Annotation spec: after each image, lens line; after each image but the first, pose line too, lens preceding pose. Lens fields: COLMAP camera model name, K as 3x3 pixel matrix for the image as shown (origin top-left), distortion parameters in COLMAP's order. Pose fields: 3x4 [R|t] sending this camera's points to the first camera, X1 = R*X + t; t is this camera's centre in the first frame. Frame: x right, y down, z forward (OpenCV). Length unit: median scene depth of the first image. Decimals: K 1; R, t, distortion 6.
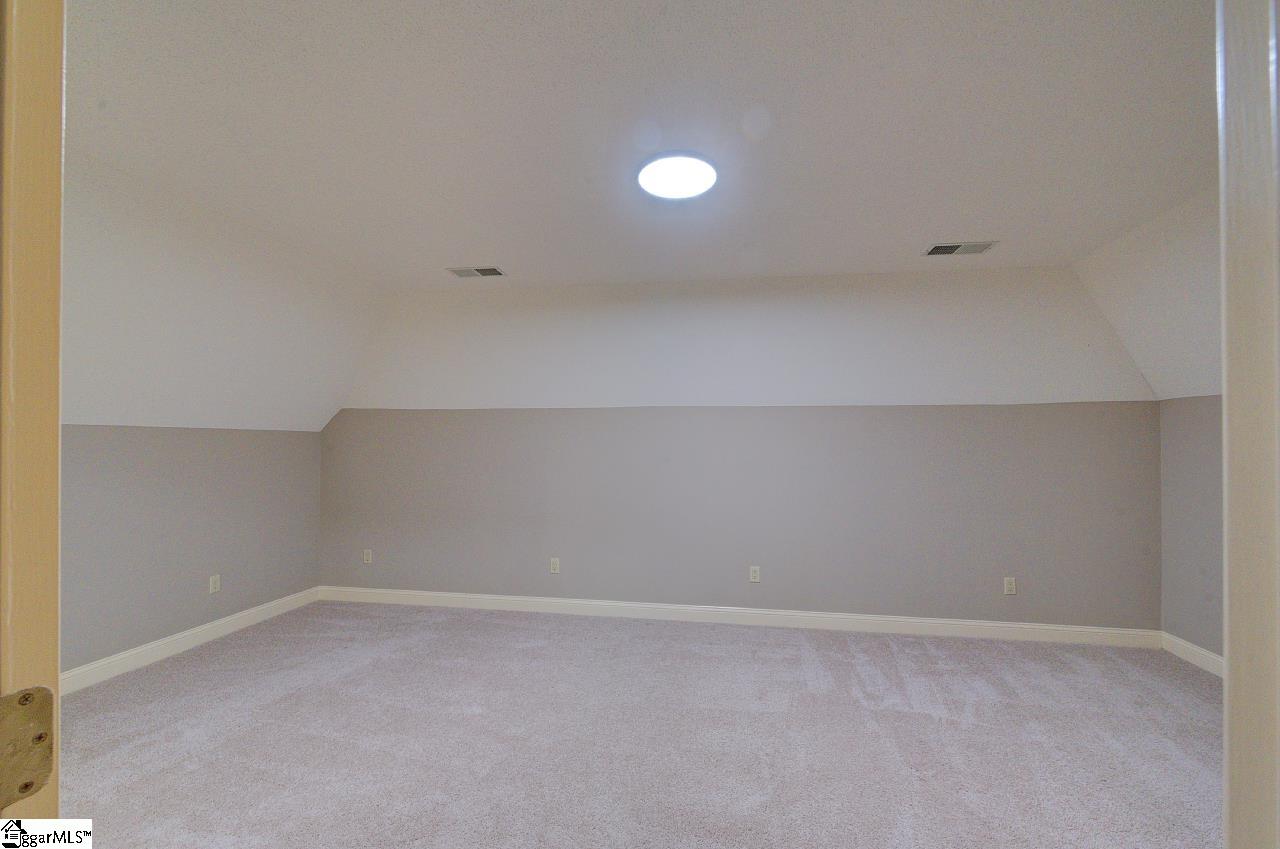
lens RADIAL K [[542.8, 0, 639.3], [0, 542.8, 442.9], [0, 0, 1]] dist [-0.001678, -0.000033]
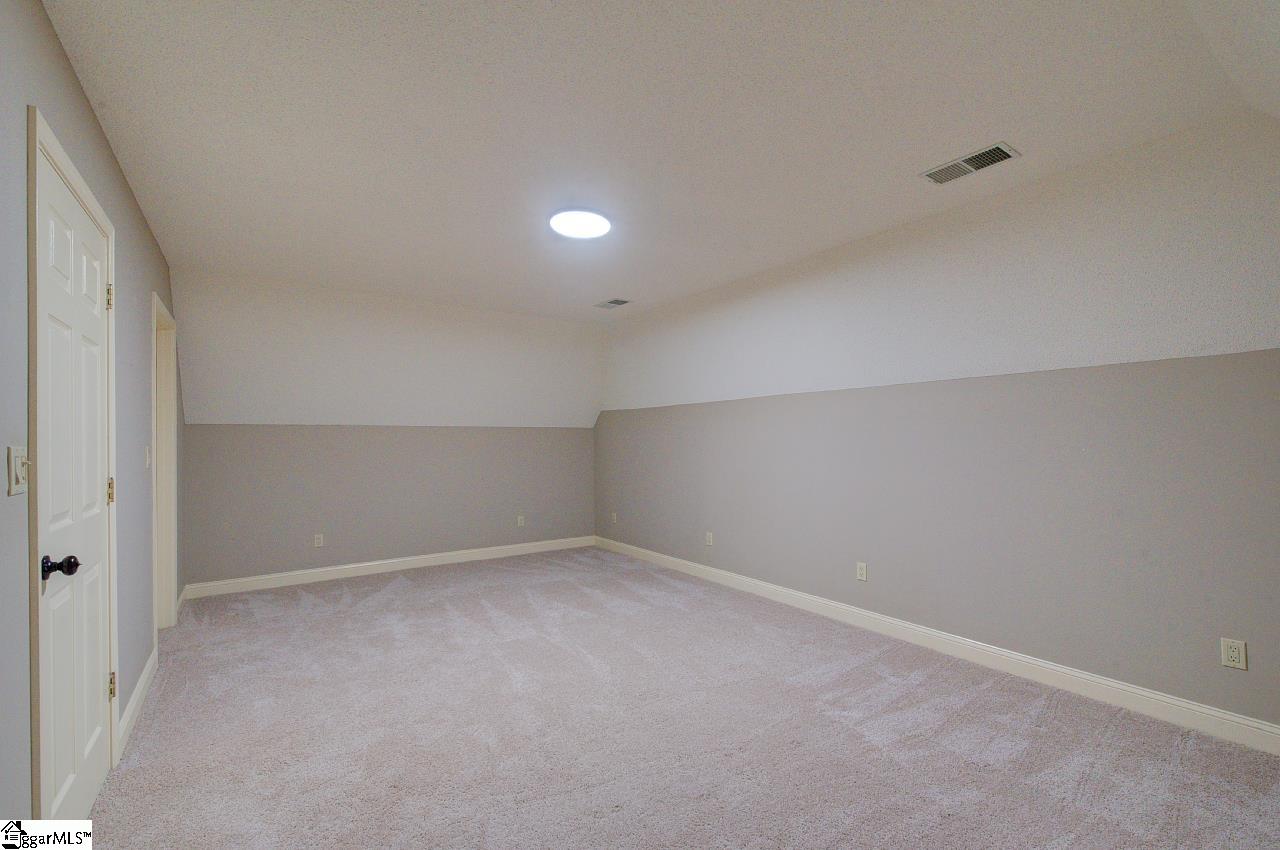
lens RADIAL K [[542.8, 0, 639.3], [0, 542.8, 443.4], [0, 0, 1]] dist [-0.001678, -0.000033]
pose [[0.702809, -0.002930, -0.711372, 0.672023], [0.008127, 0.999959, 0.003911, 0.021855], [0.711332, -0.008531, 0.702804, 0.106191]]
